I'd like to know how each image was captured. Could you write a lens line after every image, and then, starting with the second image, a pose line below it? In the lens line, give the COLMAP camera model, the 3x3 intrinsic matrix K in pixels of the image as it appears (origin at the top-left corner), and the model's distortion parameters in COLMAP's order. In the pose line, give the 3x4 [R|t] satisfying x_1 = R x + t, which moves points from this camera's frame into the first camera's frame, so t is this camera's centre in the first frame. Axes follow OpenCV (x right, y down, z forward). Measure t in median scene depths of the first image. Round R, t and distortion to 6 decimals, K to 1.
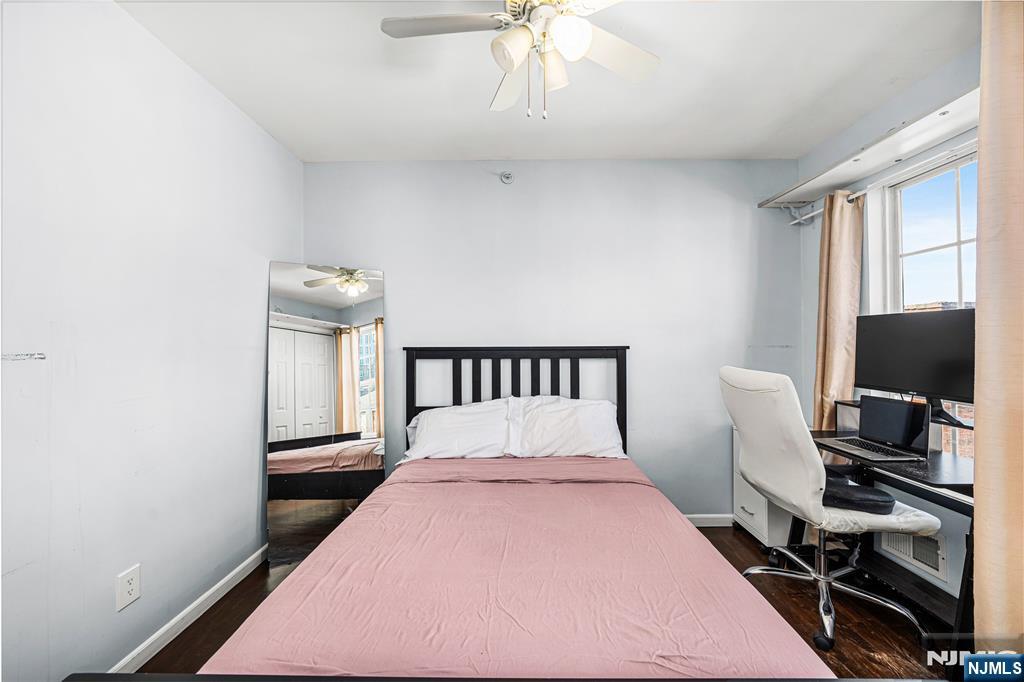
lens RADIAL K [[403.5, 0, 513.3], [0, 403.5, 339.6], [0, 0, 1]] dist [-0.002657, 0.001464]
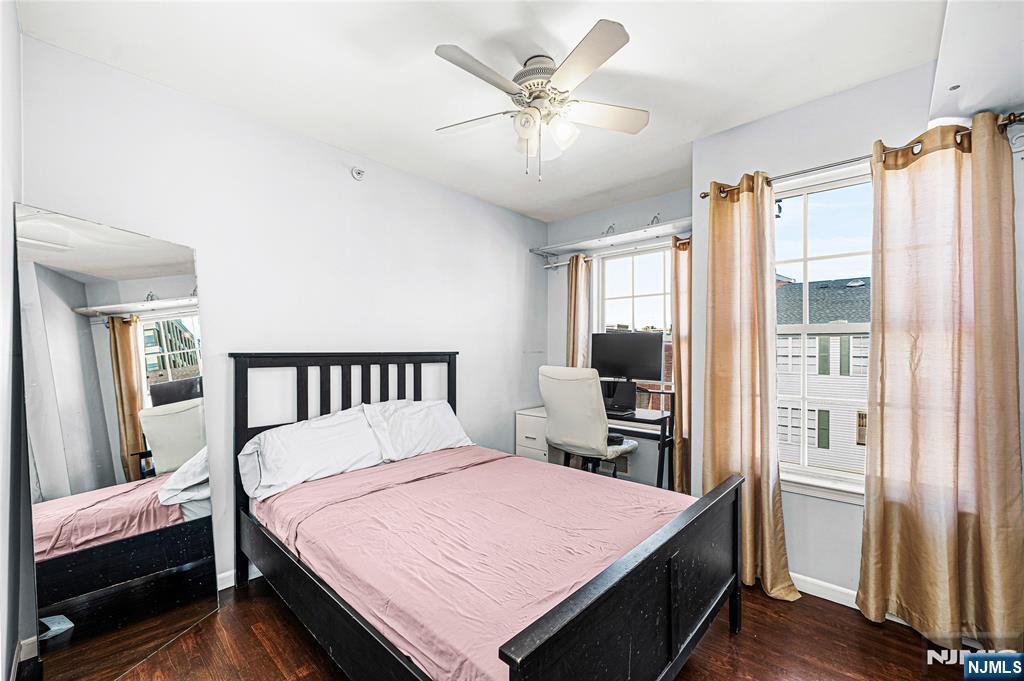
lens RADIAL K [[430.6, 0, 512.2], [0, 430.6, 347.9], [0, 0, 1]] dist [0.010058, 0.000273]
pose [[0.669522, 0.006879, 0.742760, -0.533365], [-0.009381, 0.999956, -0.000805, 0.005020], [-0.742733, -0.006429, 0.669557, 0.050042]]
